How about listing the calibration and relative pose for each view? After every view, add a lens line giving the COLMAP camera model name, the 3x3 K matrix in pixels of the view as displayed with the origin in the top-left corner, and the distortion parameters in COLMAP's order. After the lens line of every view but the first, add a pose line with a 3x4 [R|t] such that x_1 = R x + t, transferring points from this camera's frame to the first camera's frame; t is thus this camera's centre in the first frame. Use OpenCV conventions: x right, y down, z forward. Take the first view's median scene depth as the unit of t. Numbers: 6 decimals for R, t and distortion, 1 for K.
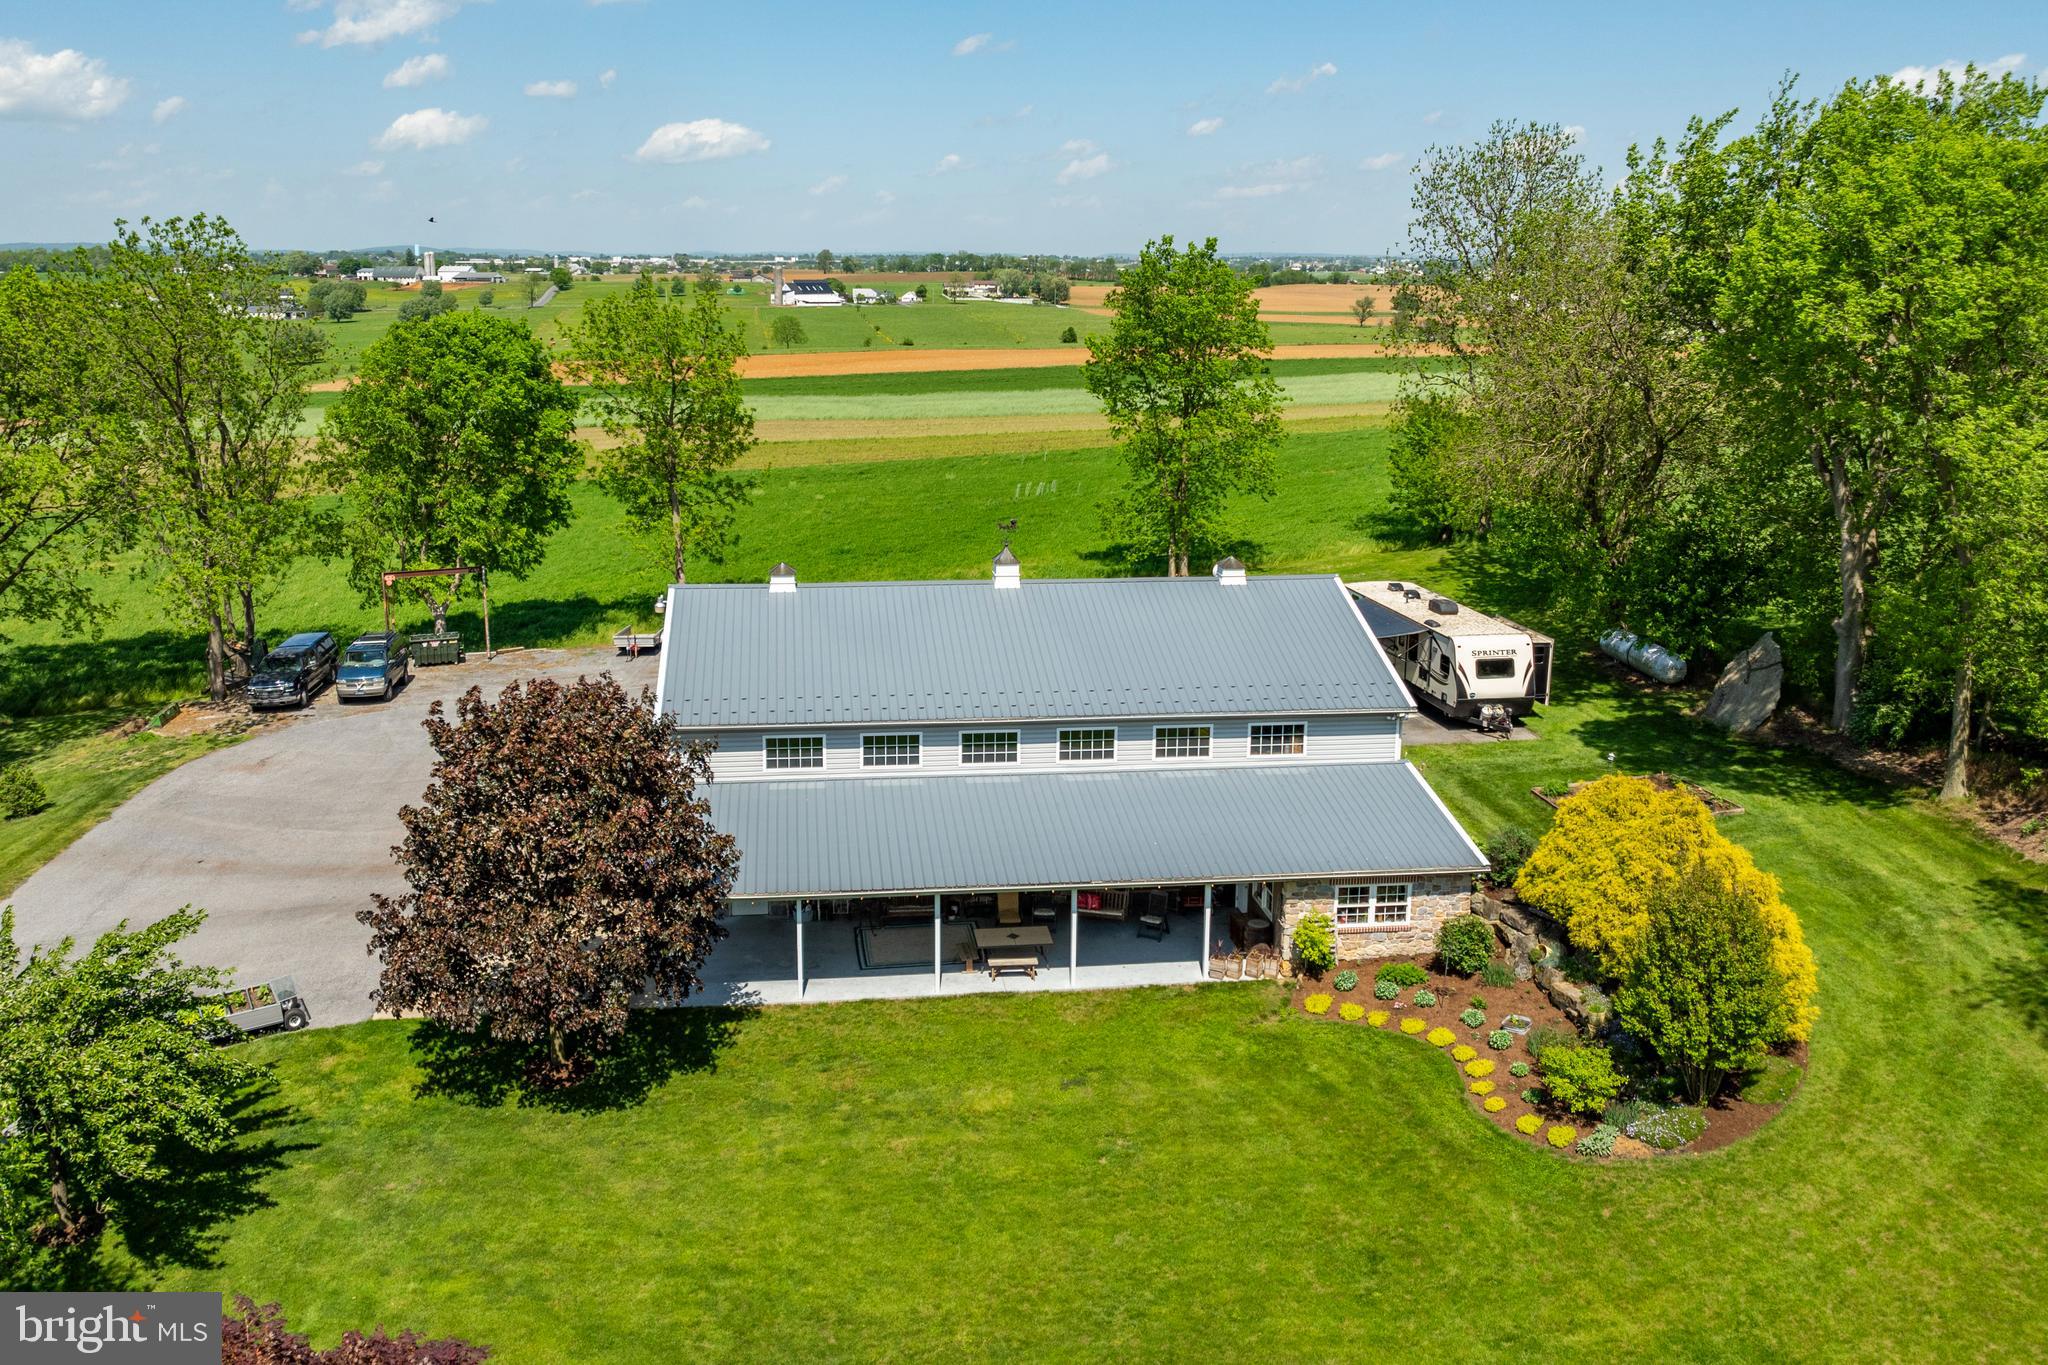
lens RADIAL K [[1633.0, 0, 1024.0], [0, 1633.0, 682.5], [0, 0, 1]] dist [-0.031960, -0.000263]
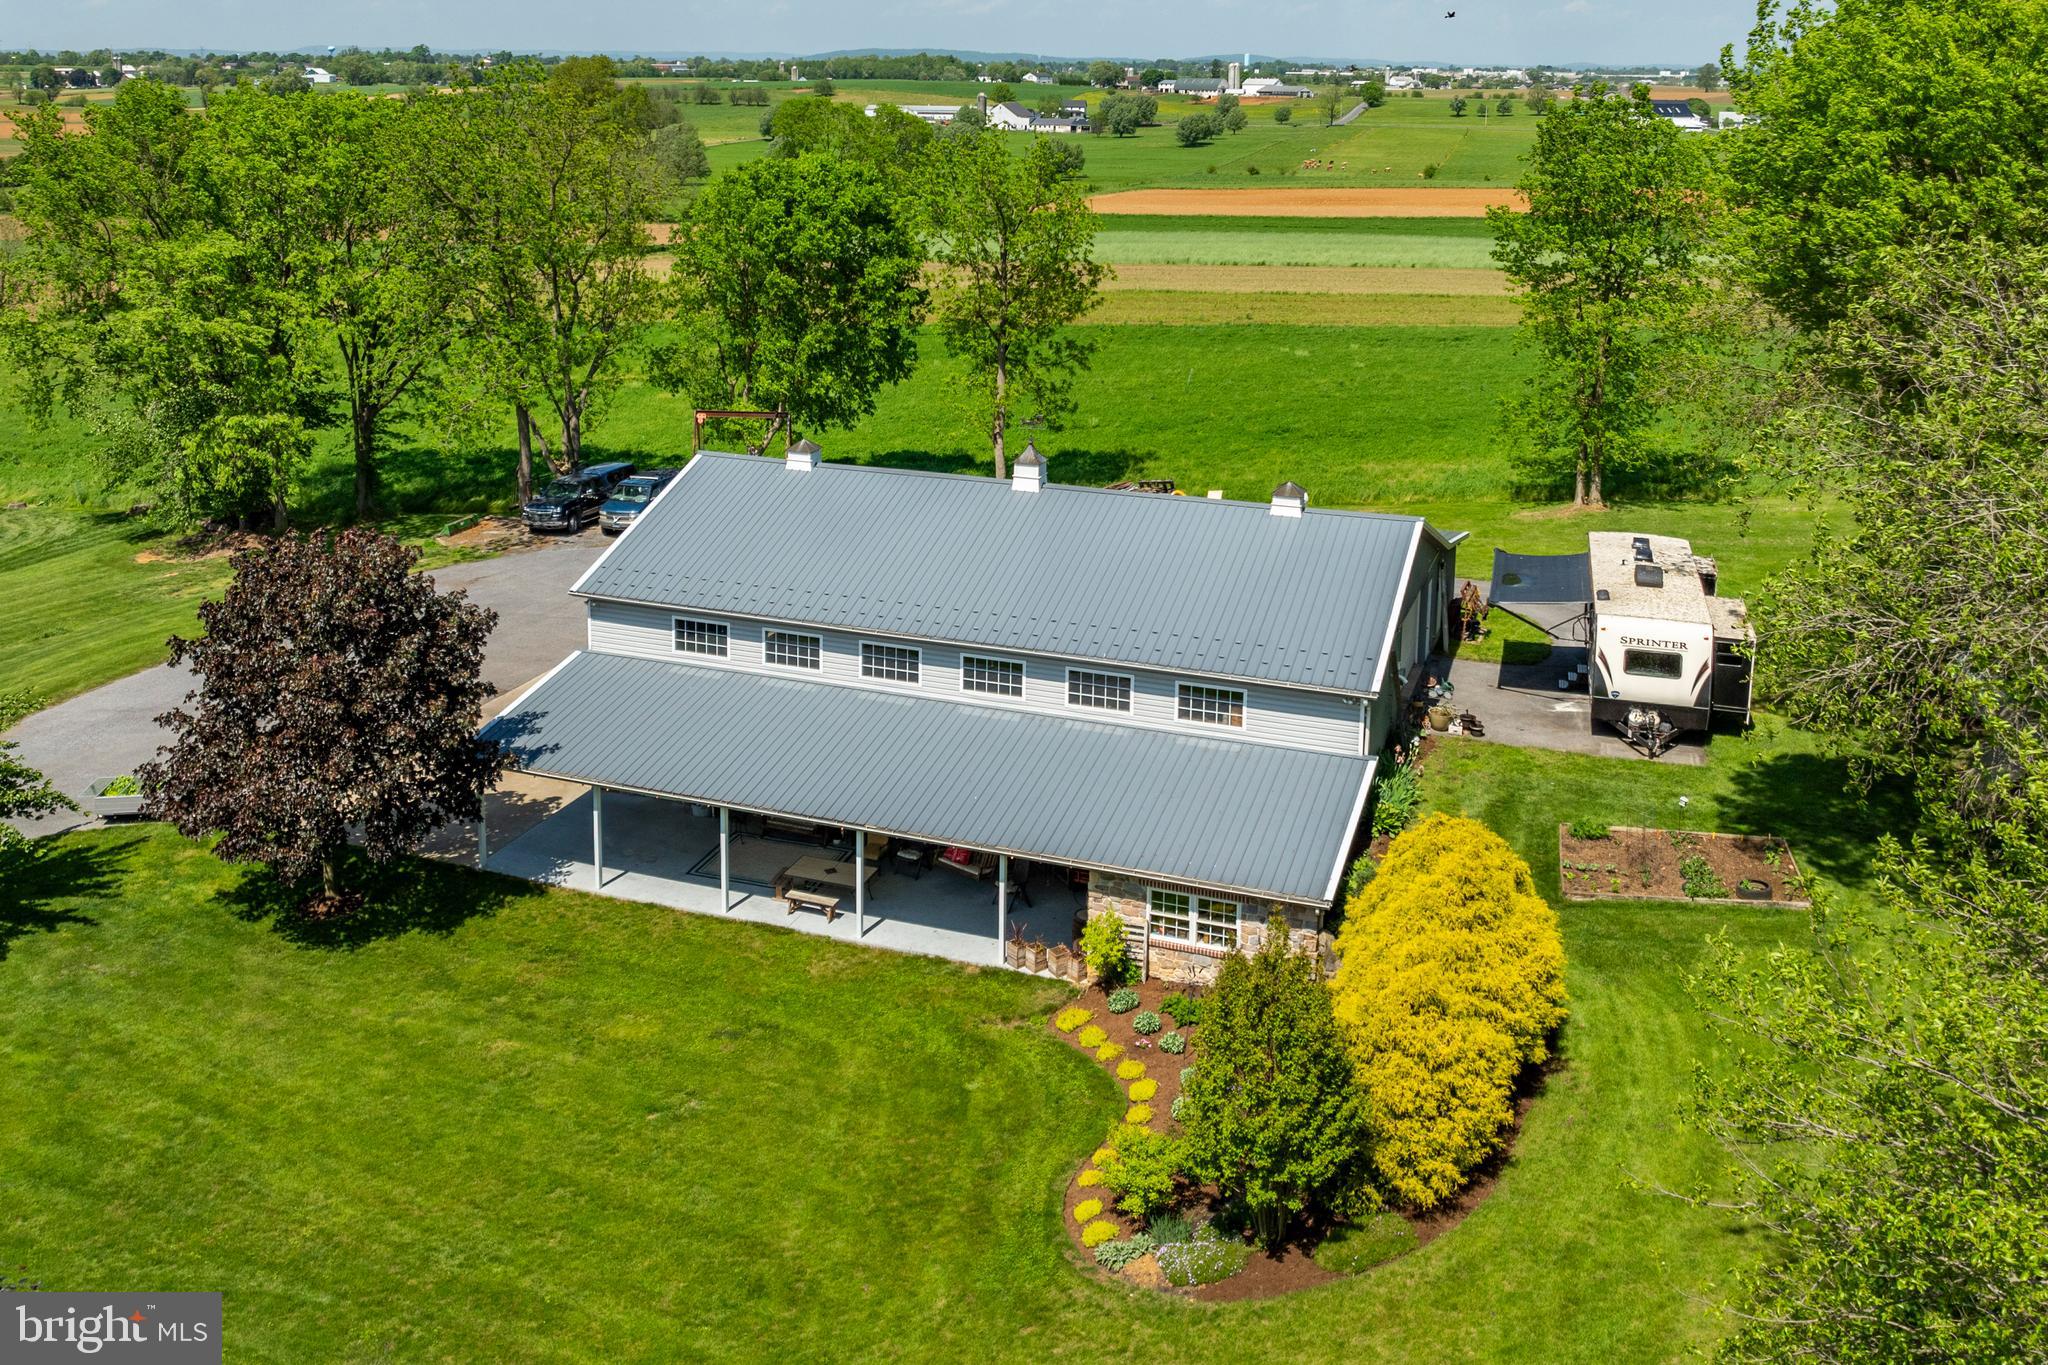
lens RADIAL K [[1903.4, 0, 1024.5], [0, 1903.4, 456.0], [0, 0, 1]] dist [-0.023702, -0.017248]
pose [[0.881585, 0.097692, -0.461805, 0.558033], [-0.121985, 0.992266, -0.022960, -0.063310], [0.455991, 0.076574, 0.886684, 0.092631]]
